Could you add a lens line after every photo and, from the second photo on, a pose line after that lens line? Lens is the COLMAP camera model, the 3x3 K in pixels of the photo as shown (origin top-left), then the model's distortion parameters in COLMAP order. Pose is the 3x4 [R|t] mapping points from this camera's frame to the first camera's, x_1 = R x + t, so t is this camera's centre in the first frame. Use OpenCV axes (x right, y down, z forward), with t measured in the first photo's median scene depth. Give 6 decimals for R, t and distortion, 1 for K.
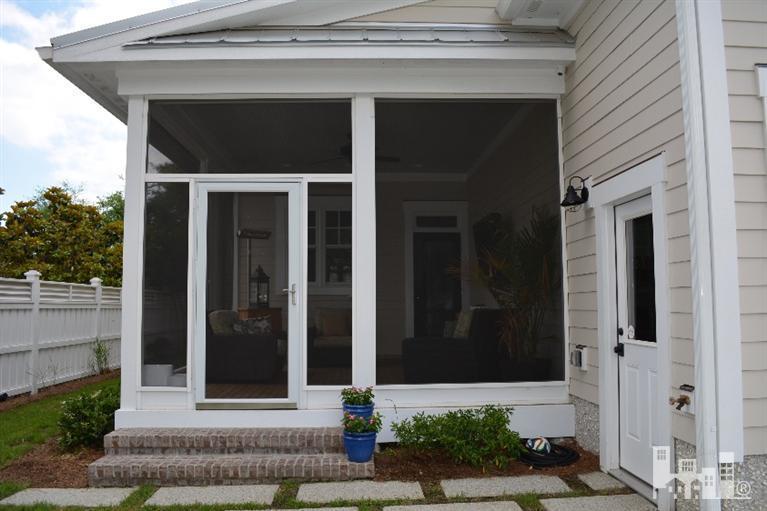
lens RADIAL K [[613.3, 0, 382.0], [0, 613.3, 256.5], [0, 0, 1]] dist [-0.066367, -0.005255]
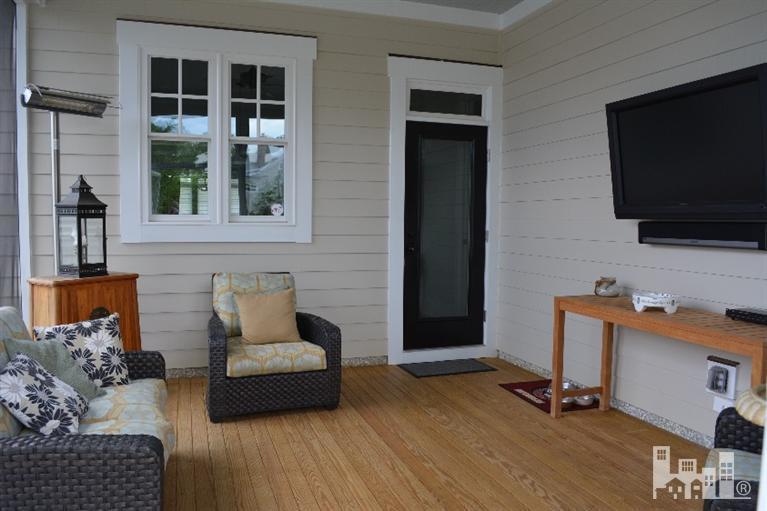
lens RADIAL K [[613.3, 0, 384.4], [0, 613.3, 257.6], [0, 0, 1]] dist [-0.066367, -0.005255]
pose [[0.962678, -0.000775, 0.270648, -0.110115], [-0.037456, 0.989992, 0.136062, 0.005360], [-0.268044, -0.141121, 0.953015, 0.533869]]
